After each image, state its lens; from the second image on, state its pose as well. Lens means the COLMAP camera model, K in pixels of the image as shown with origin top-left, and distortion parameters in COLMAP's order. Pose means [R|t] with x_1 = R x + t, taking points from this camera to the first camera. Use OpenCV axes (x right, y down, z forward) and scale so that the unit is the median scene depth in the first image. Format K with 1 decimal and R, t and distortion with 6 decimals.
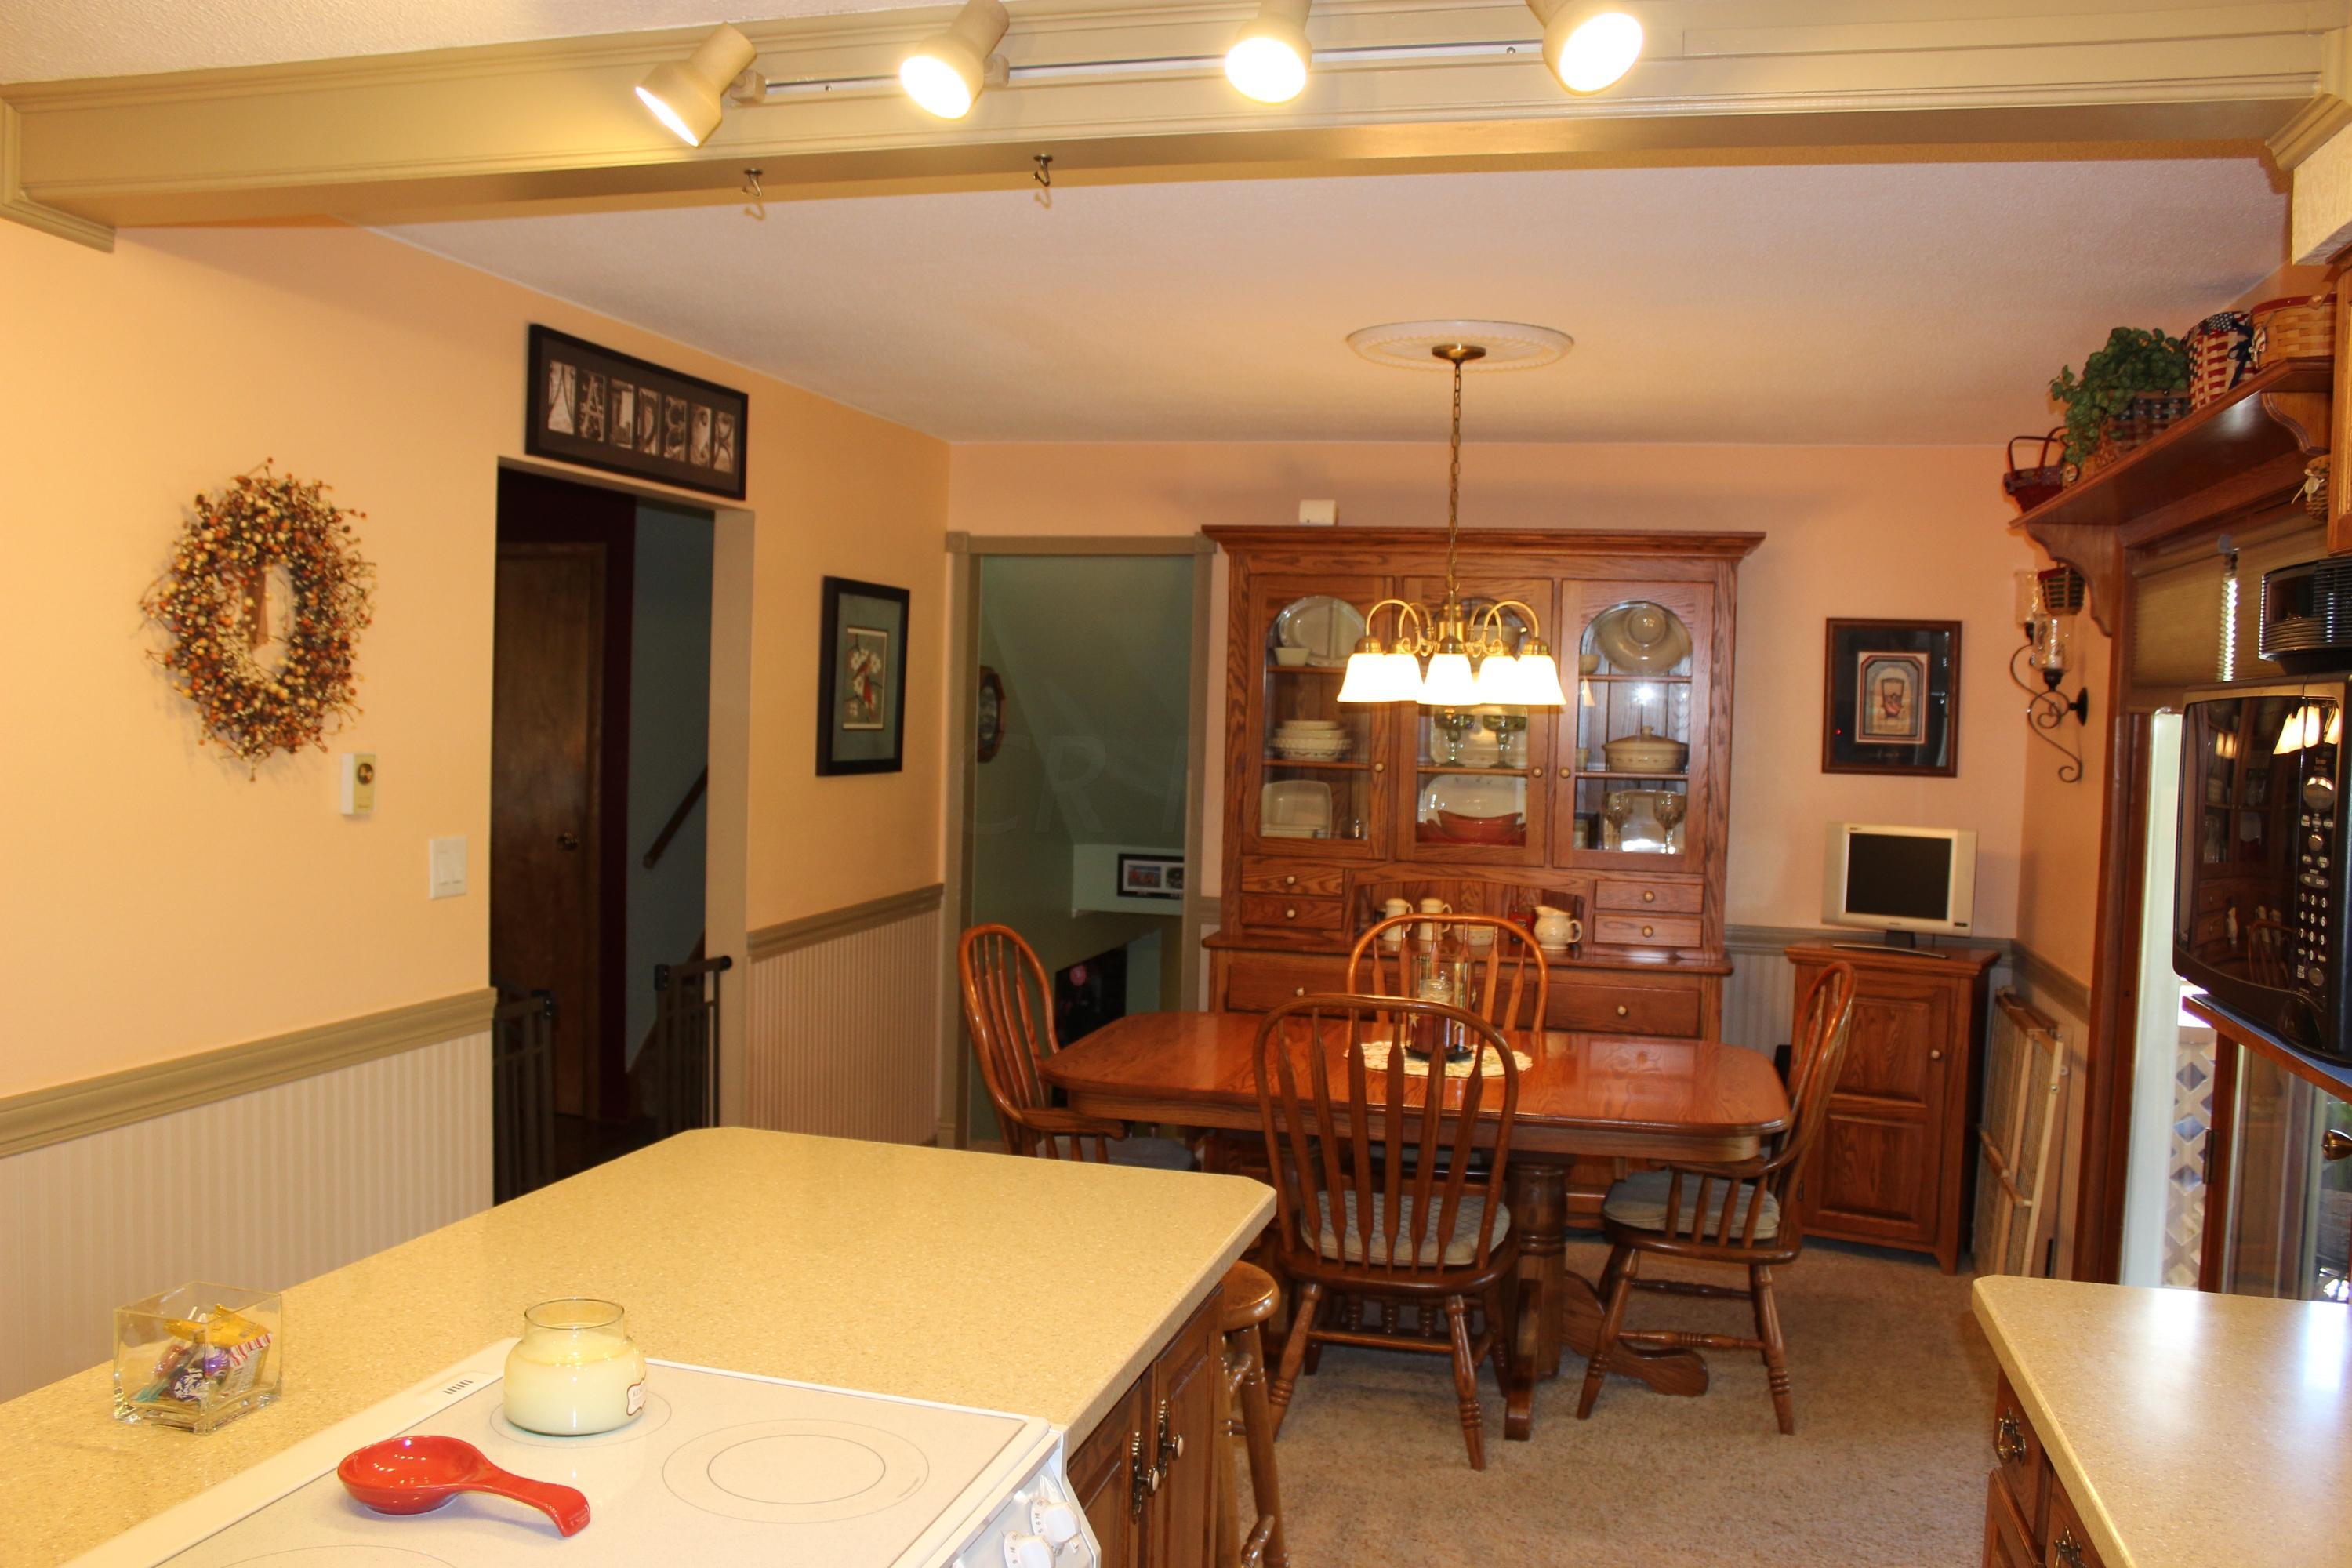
lens RADIAL K [[1947.9, 0, 1188.2], [0, 1947.9, 792.0], [0, 0, 1]] dist [-0.168687, 0.155299]
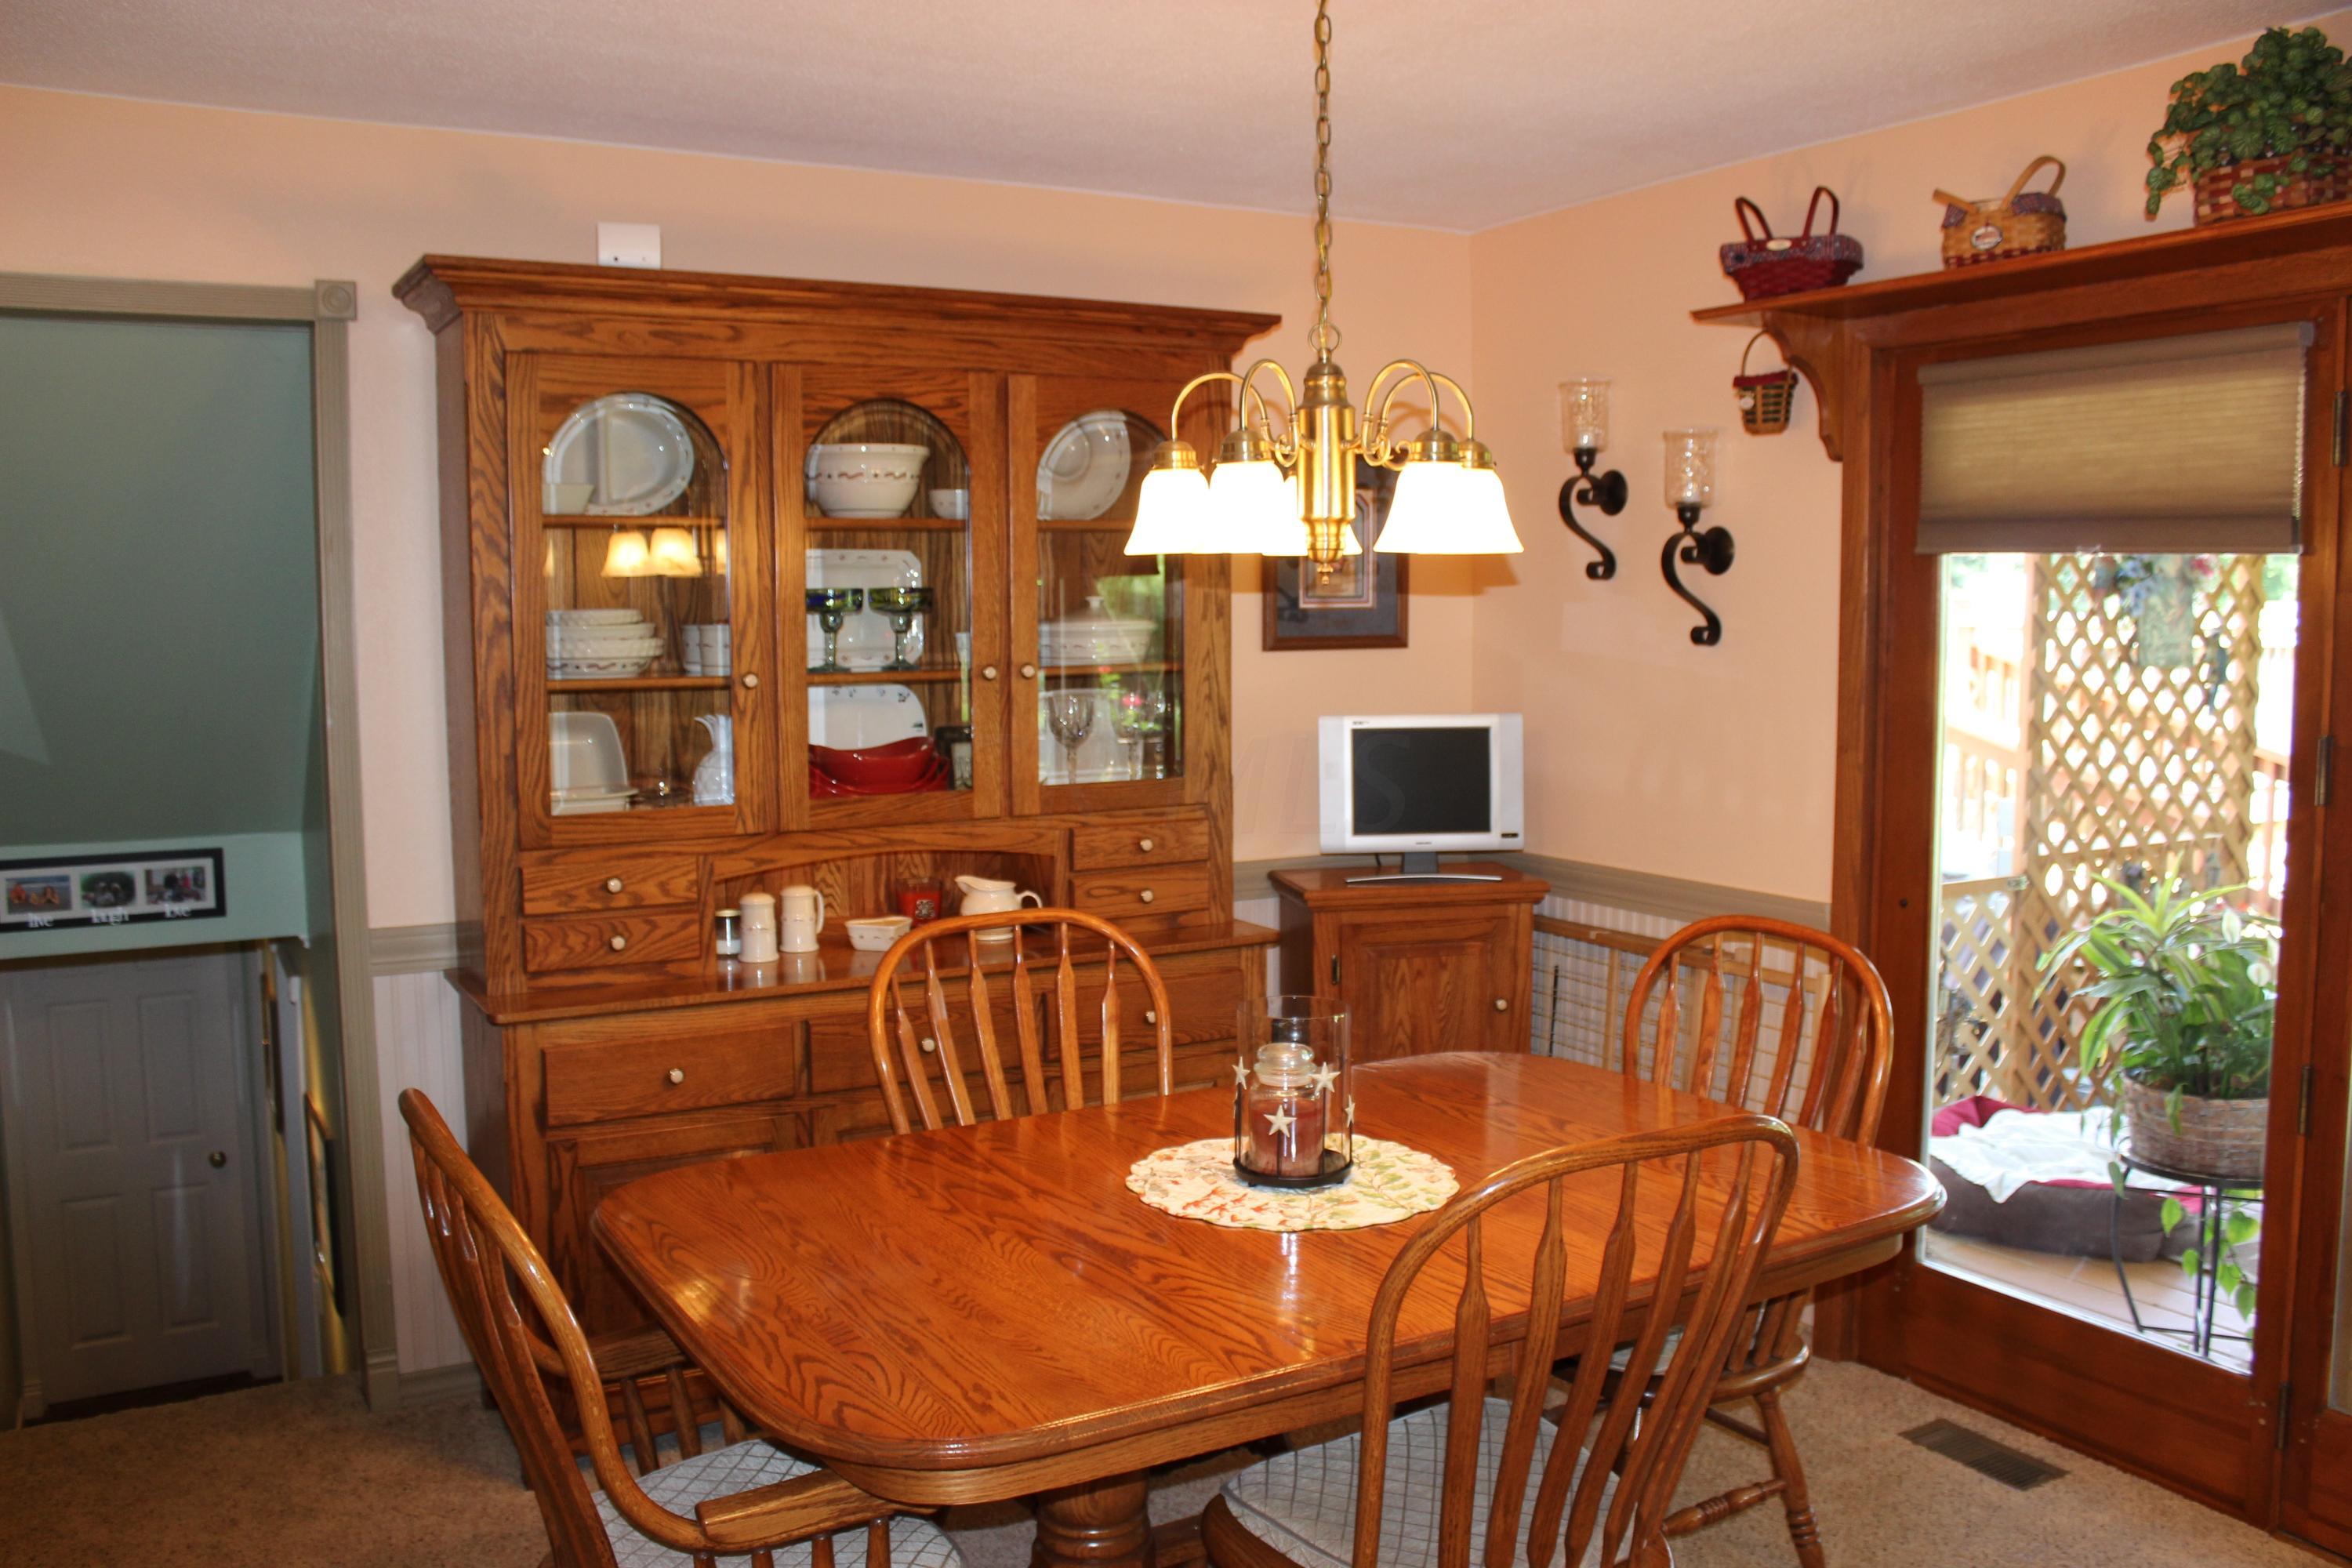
lens RADIAL K [[1947.9, 0, 1188.2], [0, 1947.9, 792.0], [0, 0, 1]] dist [-0.168687, 0.155299]
pose [[0.719126, -0.099577, 0.687708, -0.221819], [0.057718, 0.994819, 0.083691, -0.021146], [-0.692478, -0.020491, 0.721148, 0.486112]]
